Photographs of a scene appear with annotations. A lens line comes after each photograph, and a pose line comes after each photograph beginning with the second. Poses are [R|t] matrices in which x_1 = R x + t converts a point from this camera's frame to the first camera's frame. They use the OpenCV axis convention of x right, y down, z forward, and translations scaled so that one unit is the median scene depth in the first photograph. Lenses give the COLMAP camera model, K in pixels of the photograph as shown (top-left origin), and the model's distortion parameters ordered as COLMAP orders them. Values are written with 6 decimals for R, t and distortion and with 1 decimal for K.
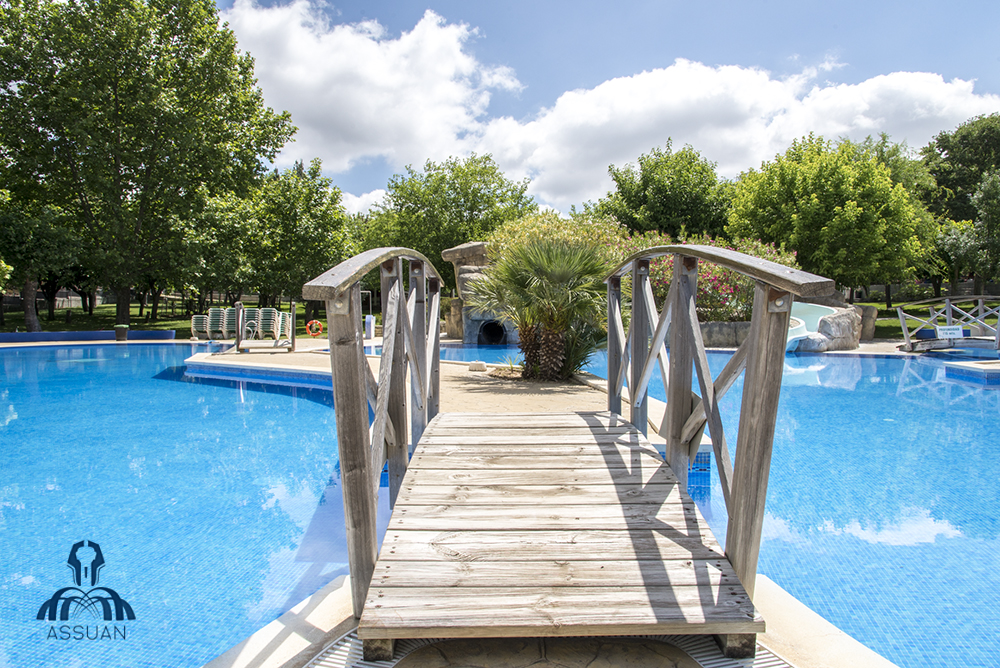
lens RADIAL K [[655.0, 0, 501.6], [0, 655.0, 335.6], [0, 0, 1]] dist [-0.006832, 0.004421]
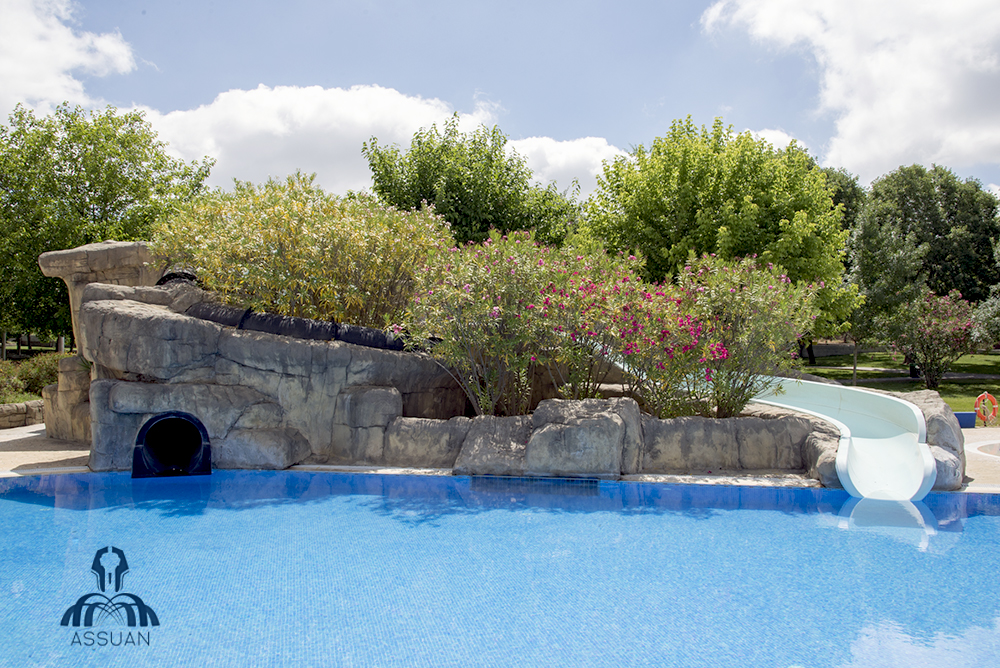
lens RADIAL K [[768.3, 0, 504.3], [0, 768.3, 336.8], [0, 0, 1]] dist [0.011816, -0.004331]
pose [[0.900700, 0.025330, 0.433702, -0.035361], [0.007937, 0.997173, -0.074723, -0.031601], [-0.434368, 0.070746, 0.897953, 0.435313]]
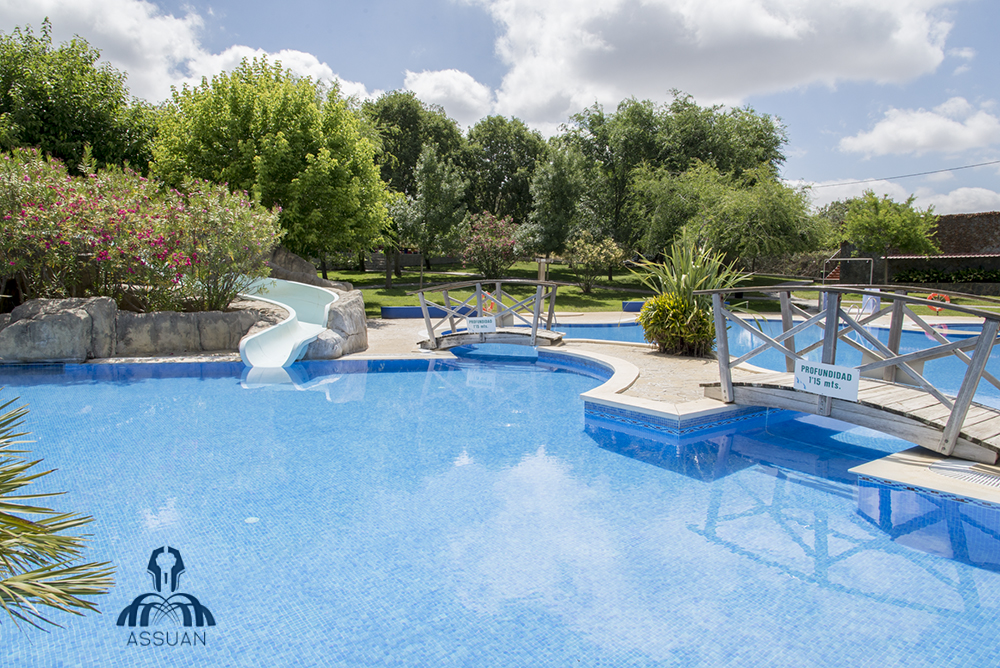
lens RADIAL K [[655.0, 0, 492.3], [0, 655.0, 342.0], [0, 0, 1]] dist [-0.006832, 0.004421]
pose [[0.665525, -0.065351, 0.743509, 0.061108], [0.012338, 0.996987, 0.076587, -0.029141], [-0.746274, -0.041797, 0.664326, 0.291859]]
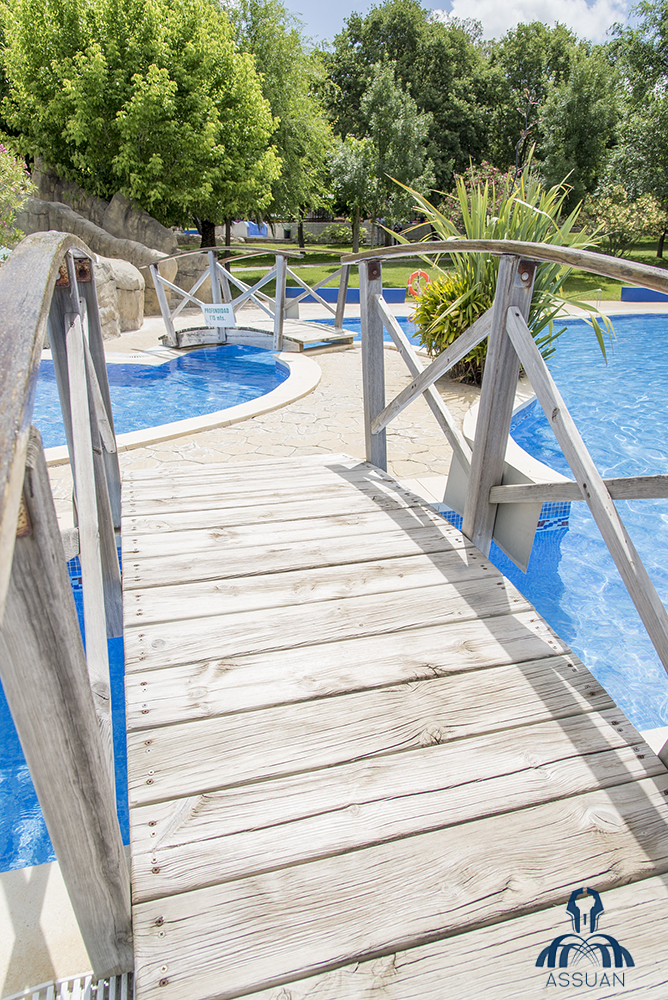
lens RADIAL K [[655.0, 0, 325.4], [0, 655.0, 507.4], [0, 0, 1]] dist [-0.006832, 0.004421]
pose [[0.881938, -0.157715, 0.444198, 0.315878], [-0.002295, 0.940916, 0.338634, -0.025881], [-0.471360, -0.299673, 0.829467, 0.286775]]
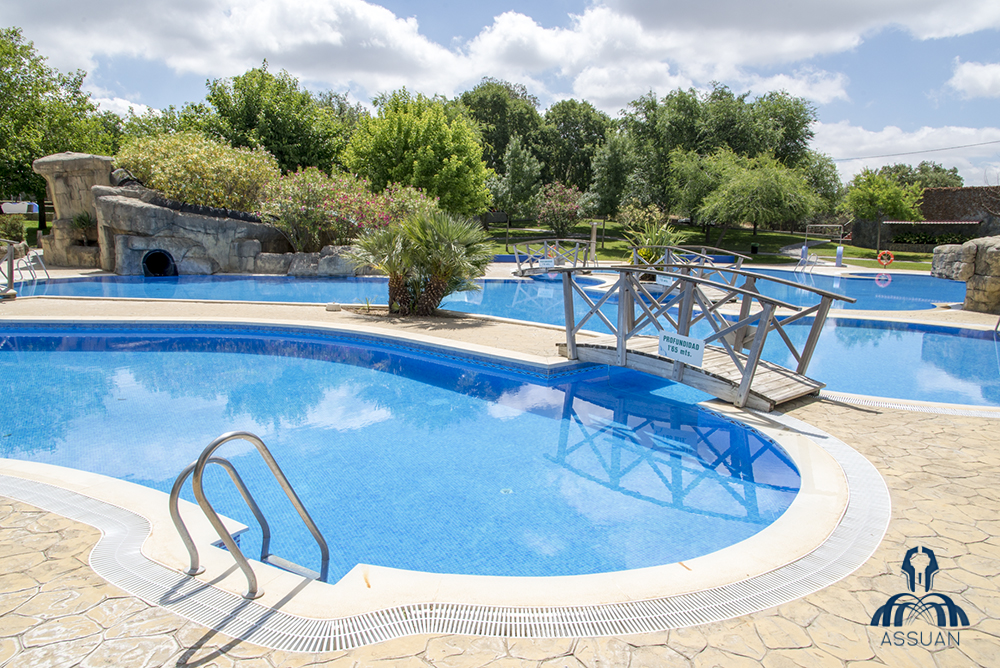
lens RADIAL K [[655.0, 0, 489.5], [0, 655.0, 343.8], [0, 0, 1]] dist [-0.006832, 0.004421]
pose [[0.748124, -0.096982, 0.656433, -0.270051], [-0.003245, 0.988715, 0.149772, -0.030535], [-0.663551, -0.114178, 0.739367, -0.032388]]
